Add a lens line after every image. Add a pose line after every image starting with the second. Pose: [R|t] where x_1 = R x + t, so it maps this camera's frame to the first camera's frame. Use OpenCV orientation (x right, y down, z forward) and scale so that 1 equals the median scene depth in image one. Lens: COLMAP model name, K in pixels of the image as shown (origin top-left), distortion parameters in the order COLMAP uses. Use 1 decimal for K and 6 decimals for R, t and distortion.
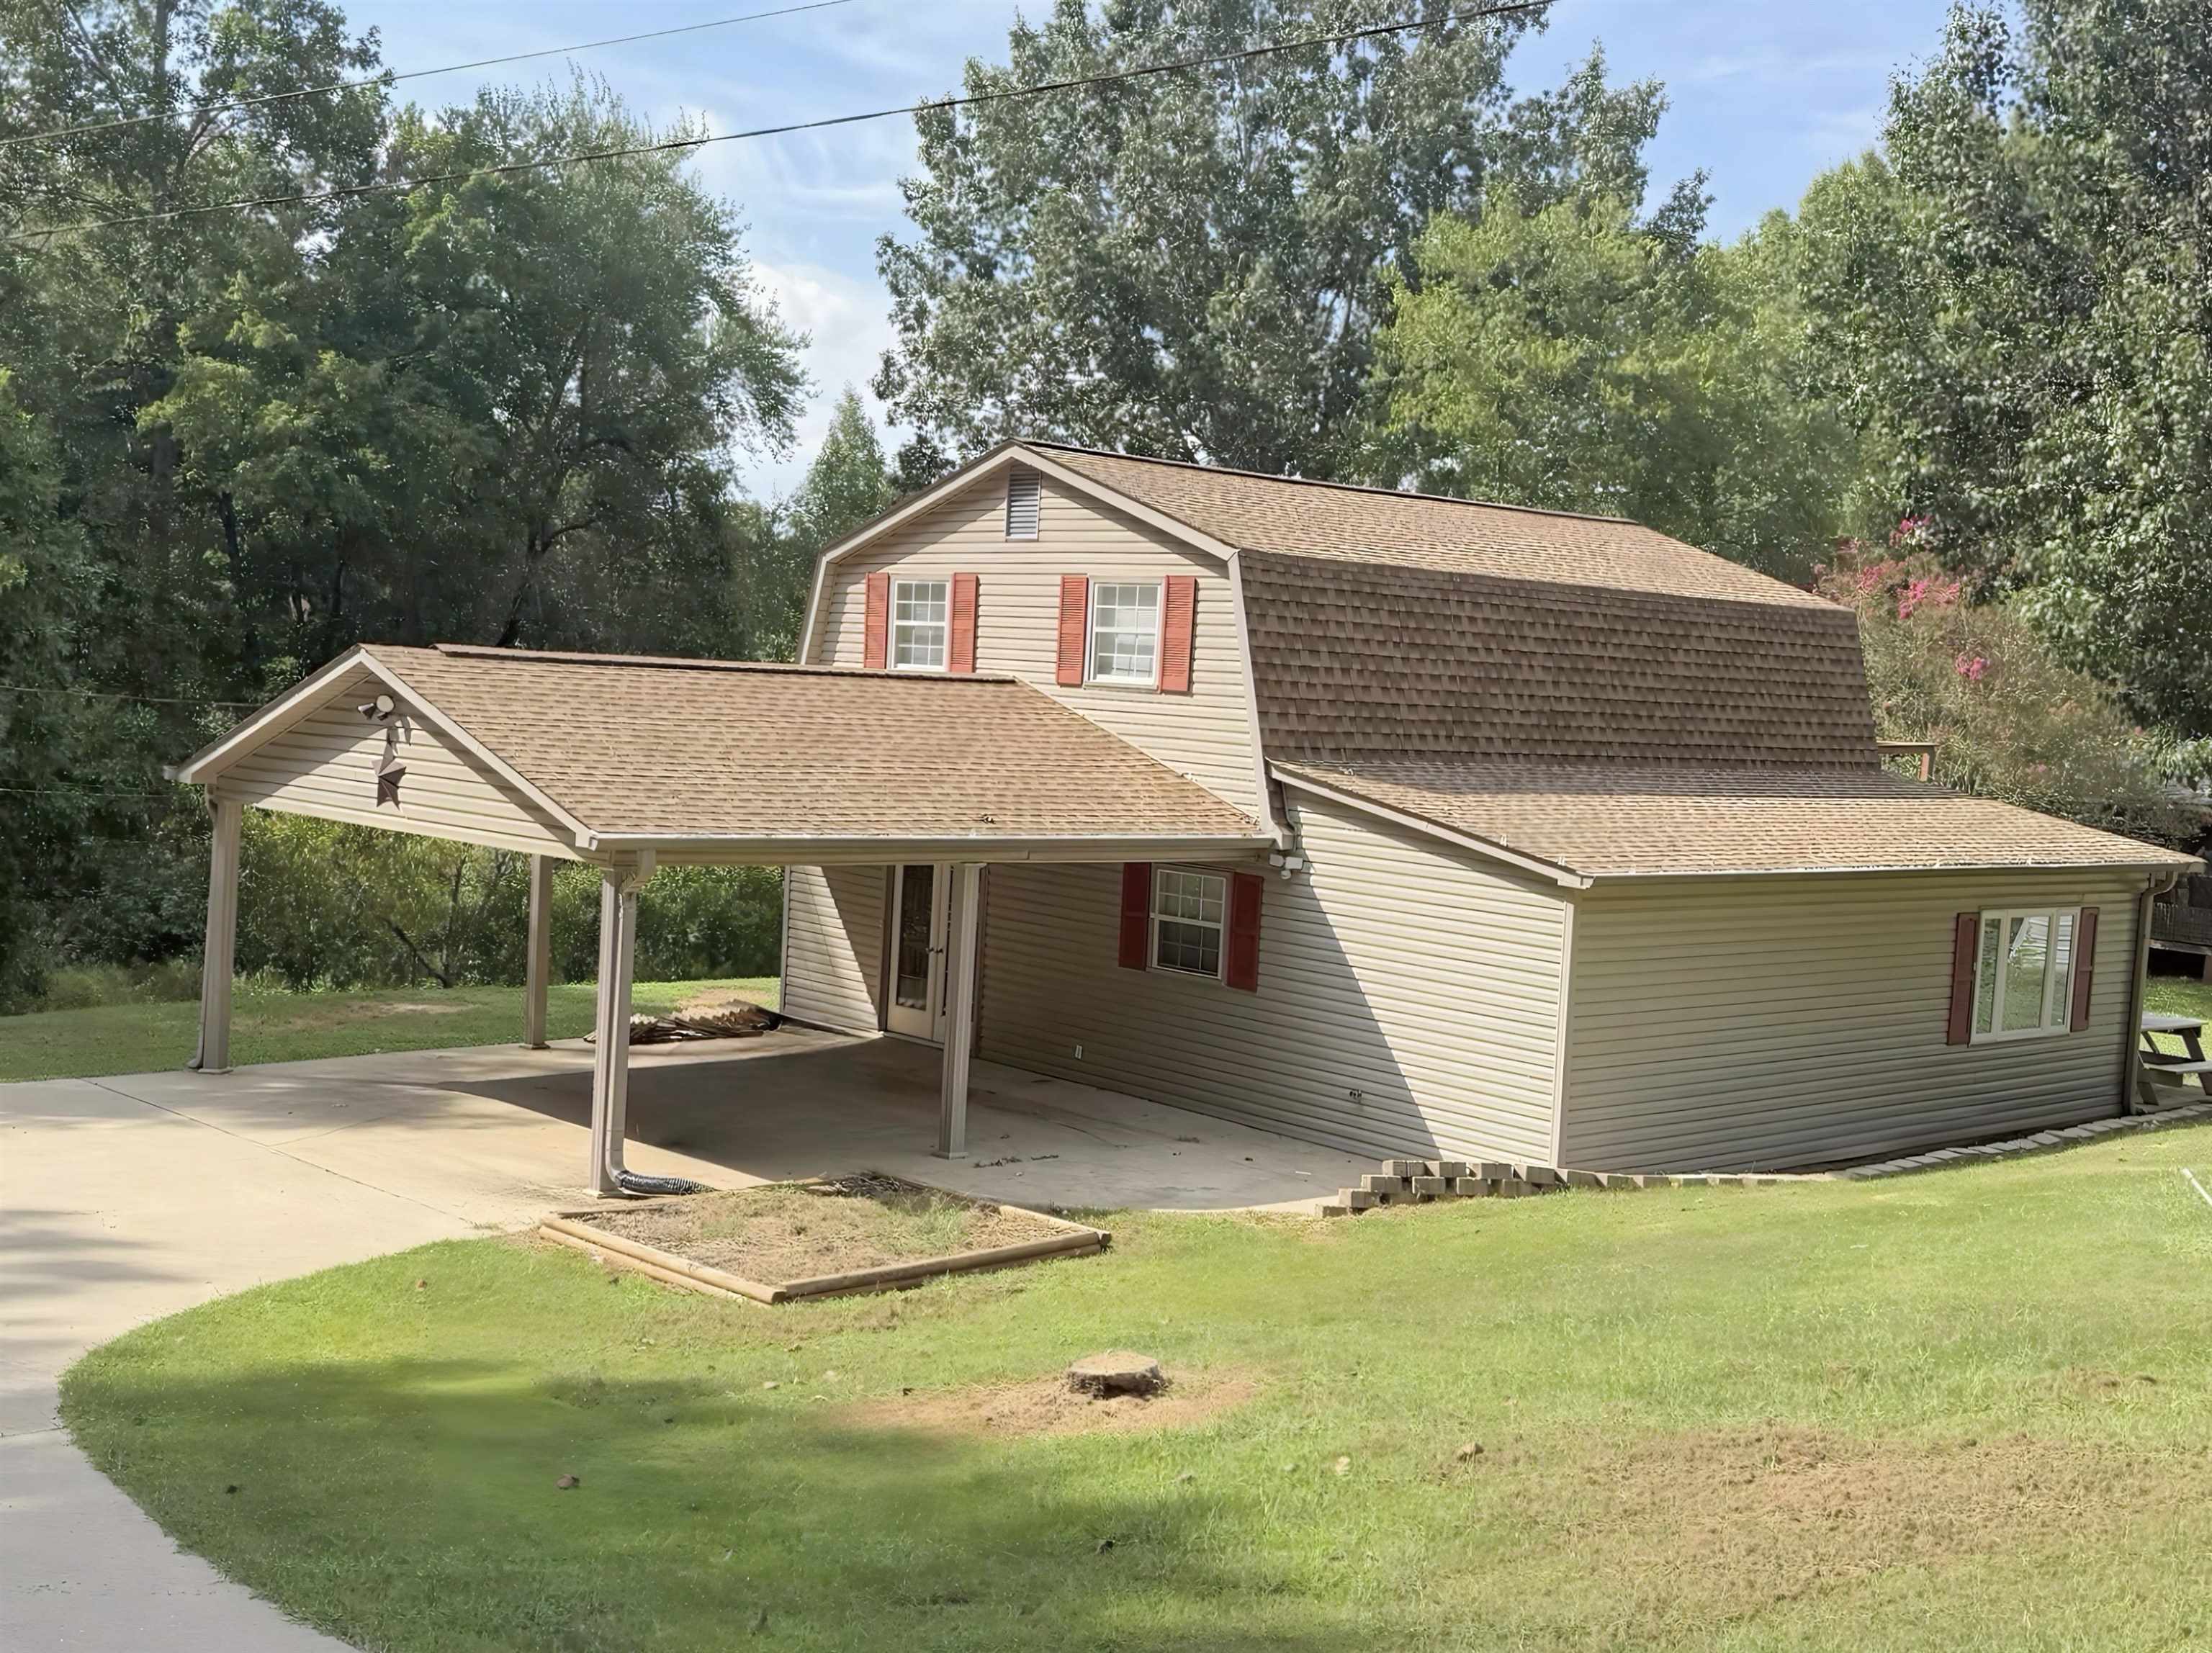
lens RADIAL K [[2337.9, 0, 1106.0], [0, 2337.9, 826.5], [0, 0, 1]] dist [0.110837, 0.000485]
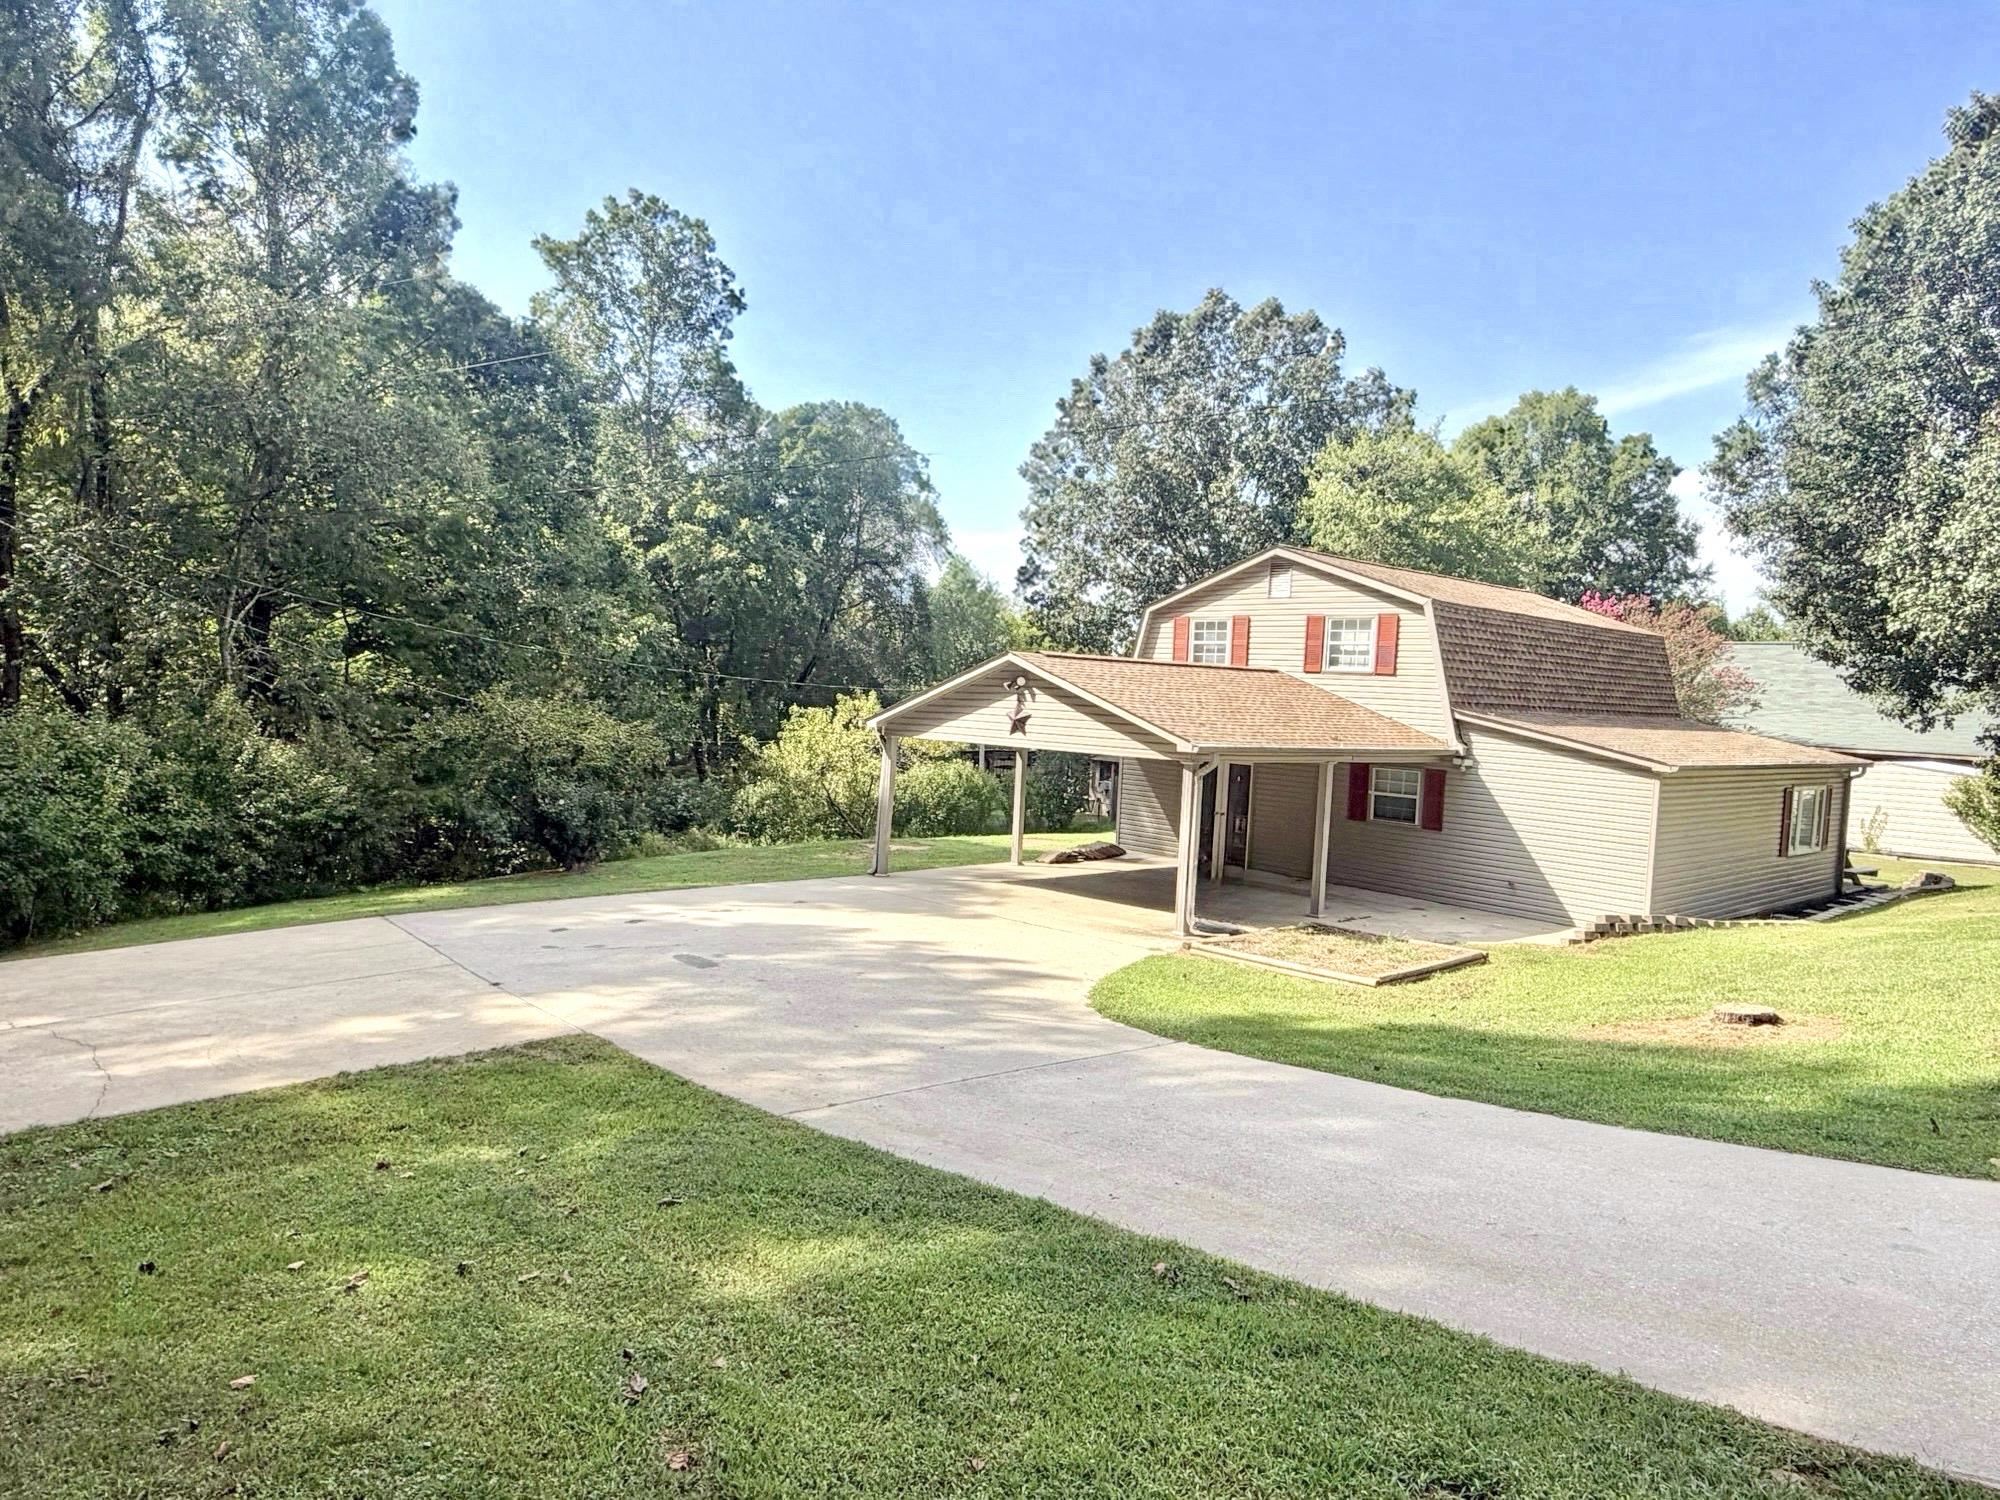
lens RADIAL K [[1208.0, 0, 1000.0], [0, 1208.0, 750.0], [0, 0, 1]] dist [-0.009060, -0.000724]
pose [[0.999951, -0.007091, -0.006838, -0.267607], [0.006995, 0.999878, -0.013996, 0.014835], [0.006937, 0.013948, 0.999879, 0.017463]]
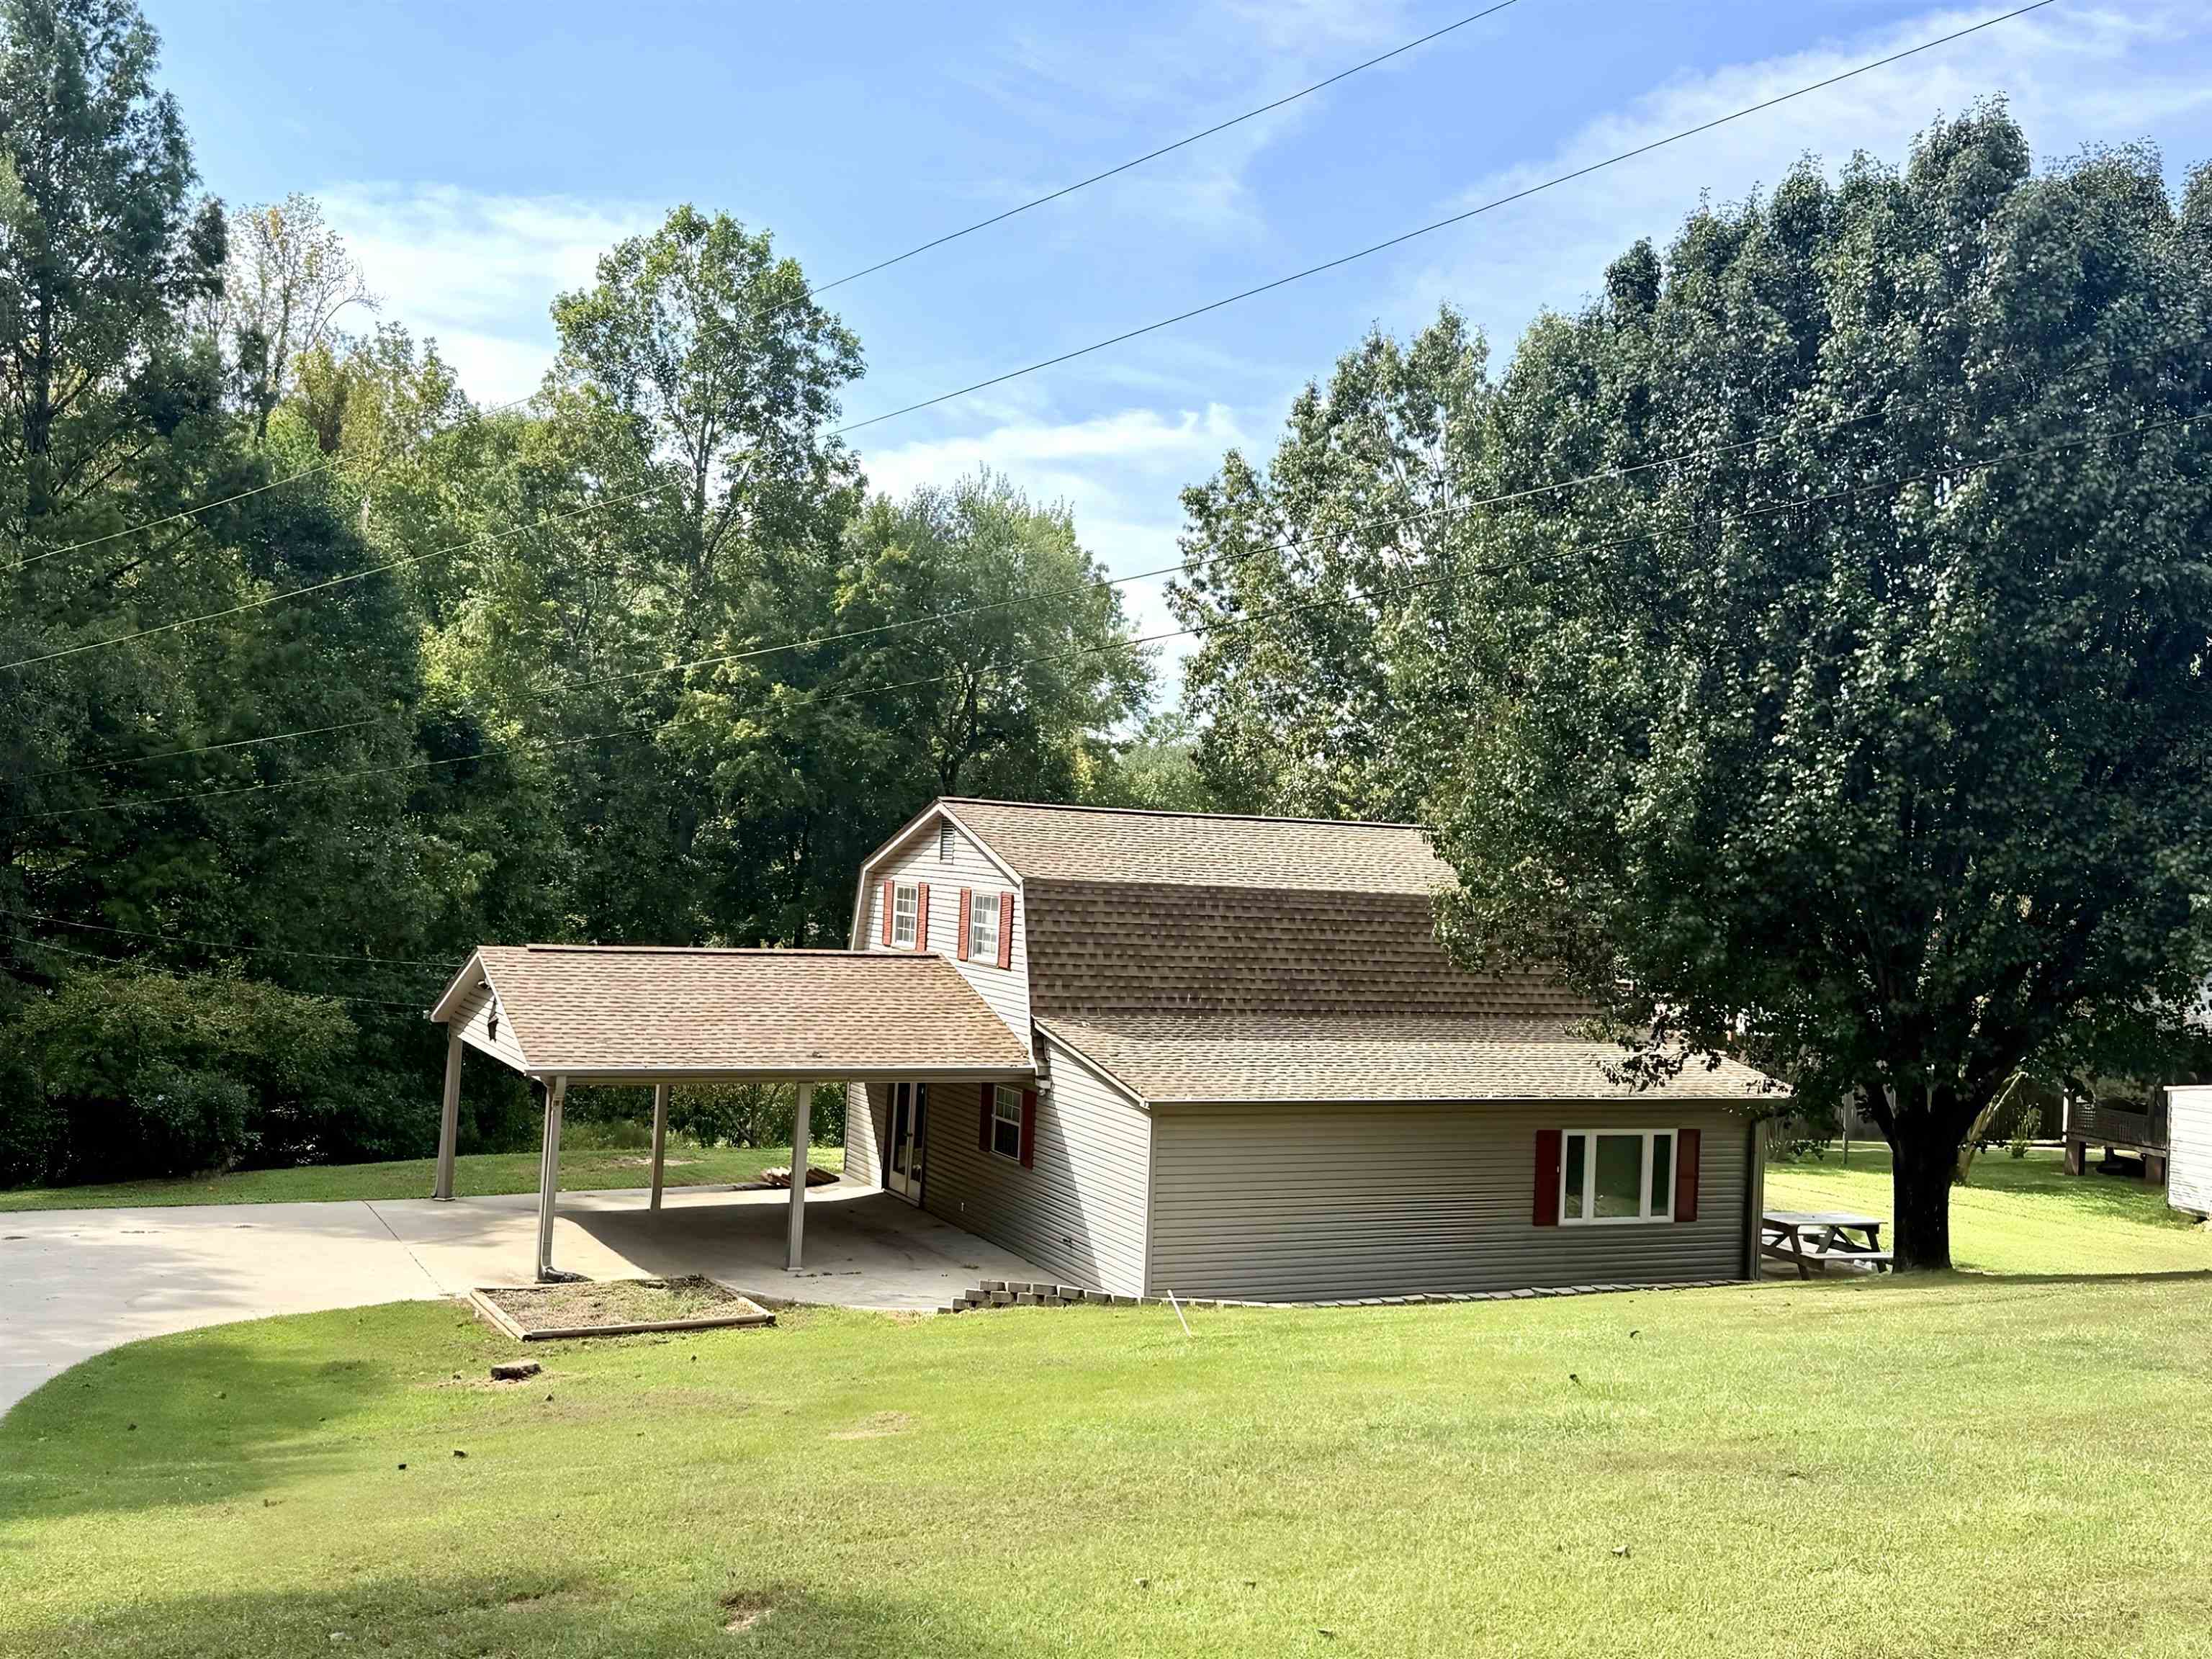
lens RADIAL K [[2048.3, 0, 1106.0], [0, 2048.3, 829.5], [0, 0, 1]] dist [0.105294, -0.004573]
pose [[0.964550, -0.008691, -0.263758, 0.431593], [-0.013901, 0.996397, -0.083668, -0.035430], [0.263535, 0.084369, 0.960953, -0.263227]]
